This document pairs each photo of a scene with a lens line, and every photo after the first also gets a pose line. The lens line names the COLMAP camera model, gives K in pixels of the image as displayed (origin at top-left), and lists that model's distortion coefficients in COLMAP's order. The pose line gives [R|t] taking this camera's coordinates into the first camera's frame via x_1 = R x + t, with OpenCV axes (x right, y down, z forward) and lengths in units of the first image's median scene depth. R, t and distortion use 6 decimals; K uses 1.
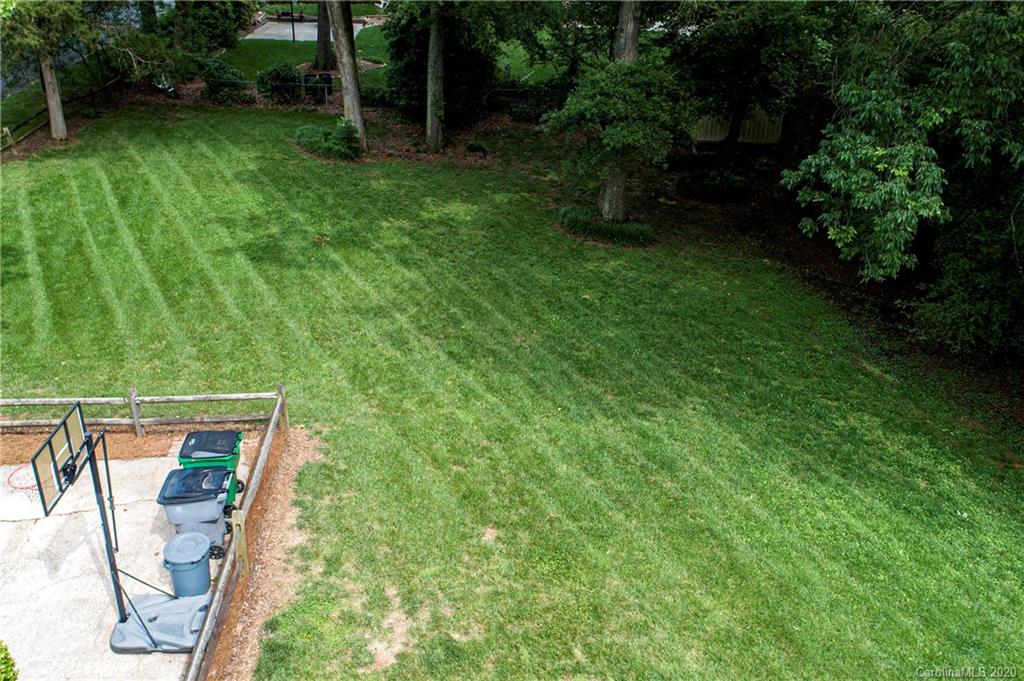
lens RADIAL K [[754.1, 0, 508.9], [0, 754.1, 340.9], [0, 0, 1]] dist [-0.014653, 0.003586]
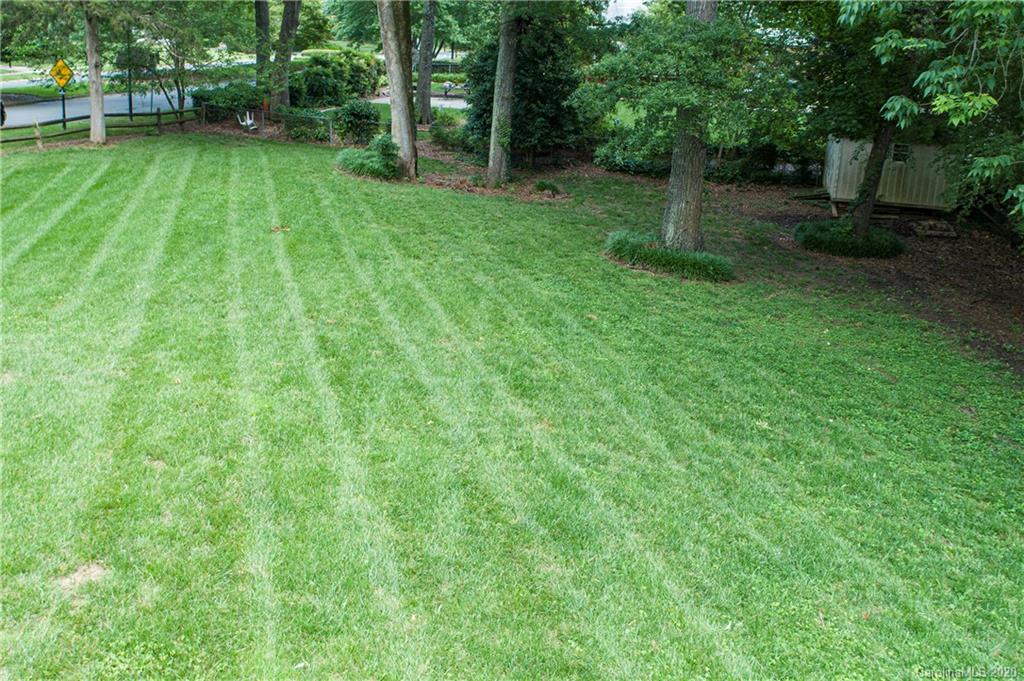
lens RADIAL K [[754.1, 0, 514.3], [0, 754.1, 336.9], [0, 0, 1]] dist [-0.014653, 0.003586]
pose [[0.965227, 0.086246, -0.246777, 0.199873], [-0.135783, 0.972083, -0.191360, 0.096223], [0.223383, 0.218214, 0.949991, 0.341054]]
